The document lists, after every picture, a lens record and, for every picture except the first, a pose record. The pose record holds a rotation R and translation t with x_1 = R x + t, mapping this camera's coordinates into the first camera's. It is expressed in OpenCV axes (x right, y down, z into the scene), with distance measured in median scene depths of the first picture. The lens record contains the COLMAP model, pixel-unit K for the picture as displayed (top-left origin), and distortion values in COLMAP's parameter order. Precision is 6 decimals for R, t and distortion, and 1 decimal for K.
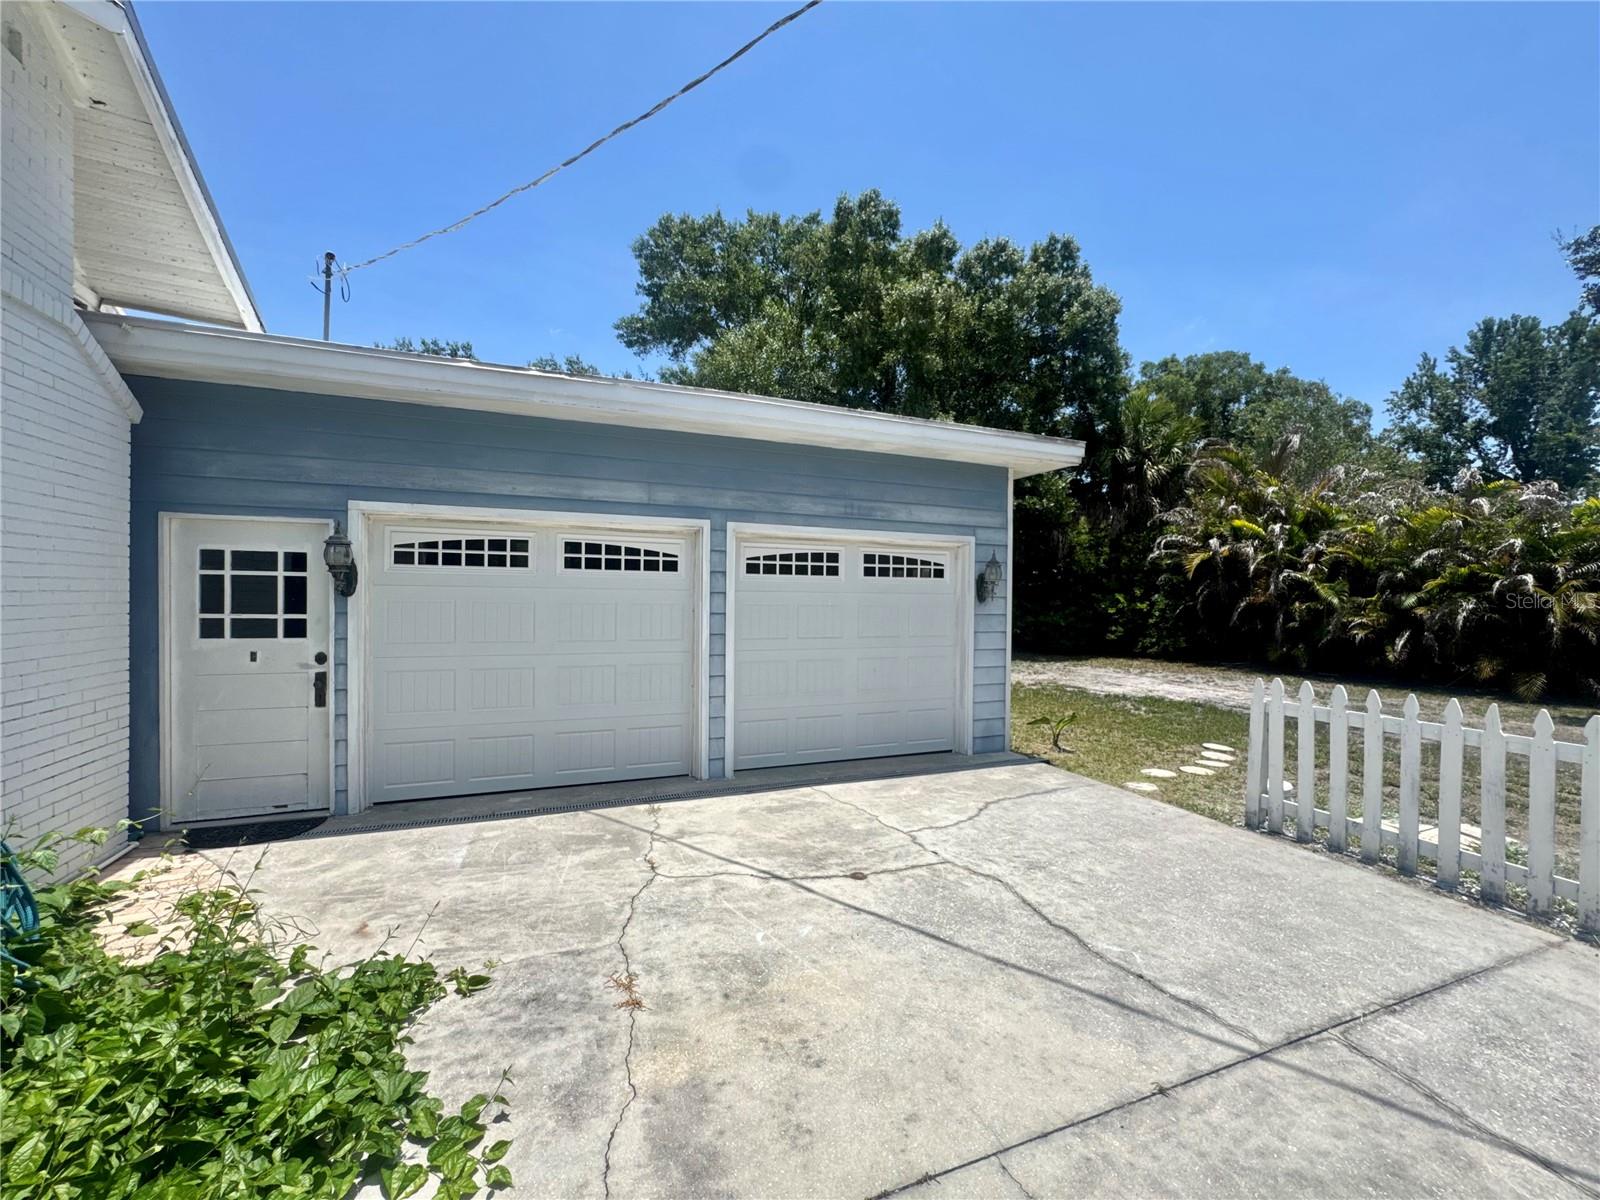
lens RADIAL K [[633.5, 0, 797.0], [0, 633.5, 599.4], [0, 0, 1]] dist [-0.007177, 0.000043]
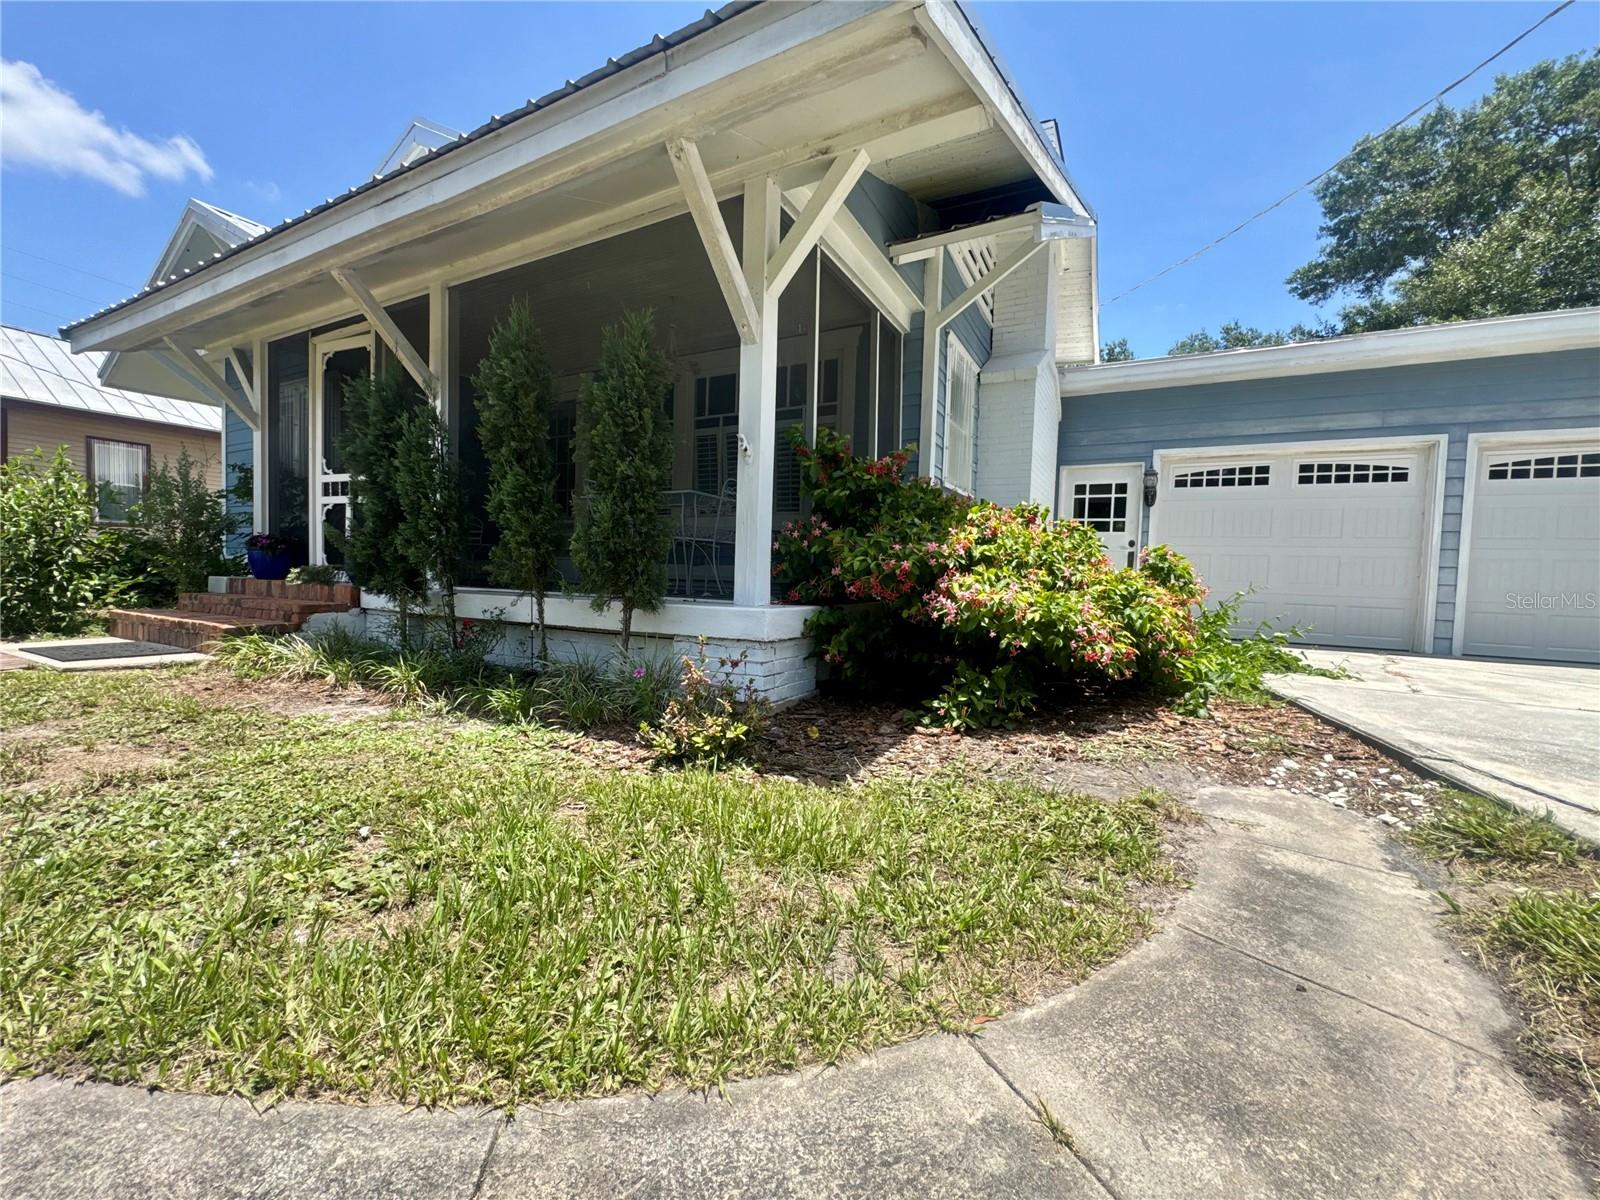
lens RADIAL K [[633.5, 0, 796.9], [0, 633.5, 602.3], [0, 0, 1]] dist [-0.007177, 0.000043]
pose [[0.632559, 0.044059, -0.773258, 0.012938], [-0.031765, 0.999016, 0.030937, 0.180082], [0.773861, 0.004993, 0.633336, -0.639903]]
